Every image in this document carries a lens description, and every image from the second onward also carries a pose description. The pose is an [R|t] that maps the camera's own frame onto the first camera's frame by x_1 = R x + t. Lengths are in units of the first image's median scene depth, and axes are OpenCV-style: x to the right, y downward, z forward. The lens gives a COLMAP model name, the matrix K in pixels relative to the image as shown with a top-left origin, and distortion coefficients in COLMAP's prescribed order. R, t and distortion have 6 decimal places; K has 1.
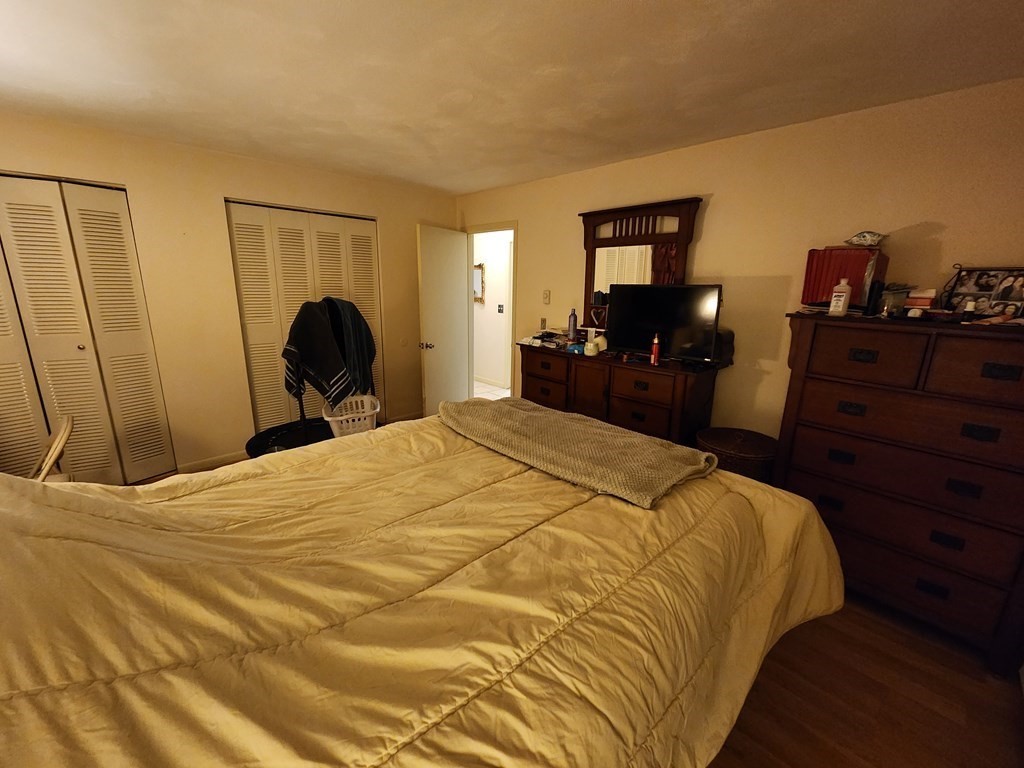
lens RADIAL K [[415.6, 0, 514.3], [0, 415.6, 386.2], [0, 0, 1]] dist [0.001402, -0.000166]
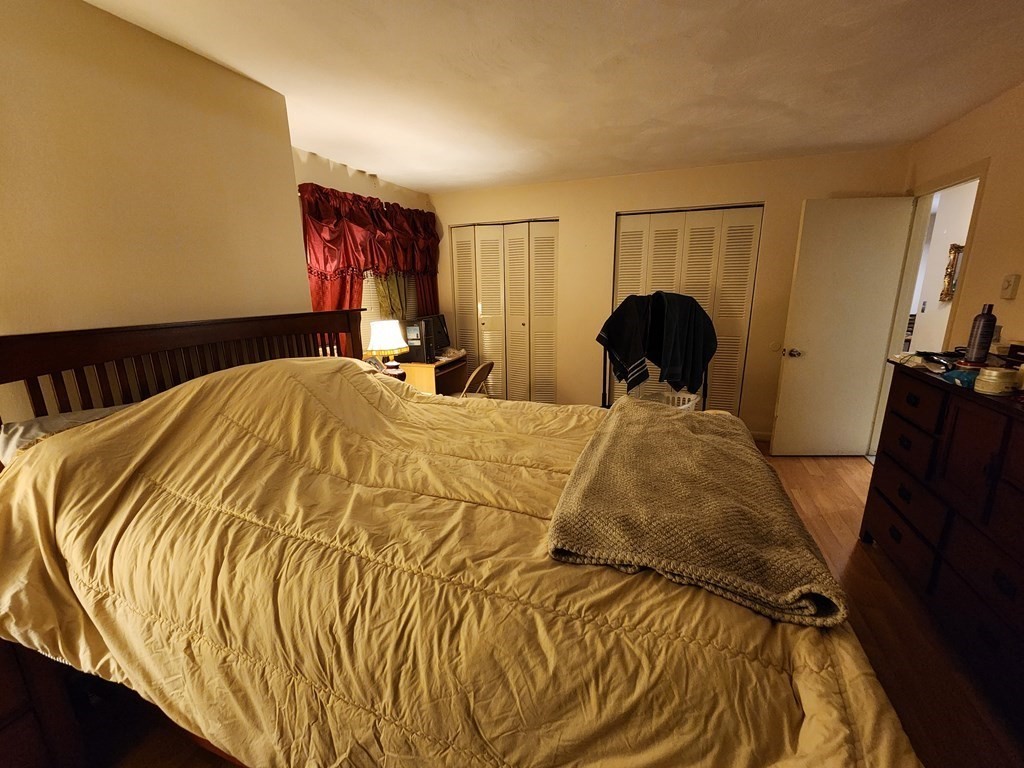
lens RADIAL K [[415.6, 0, 513.8], [0, 415.6, 381.9], [0, 0, 1]] dist [0.001402, -0.000166]
pose [[0.445536, 0.174938, -0.878006, 0.379686], [-0.193755, 0.976321, 0.096207, -0.024713], [0.874046, 0.127255, 0.468882, 0.245867]]
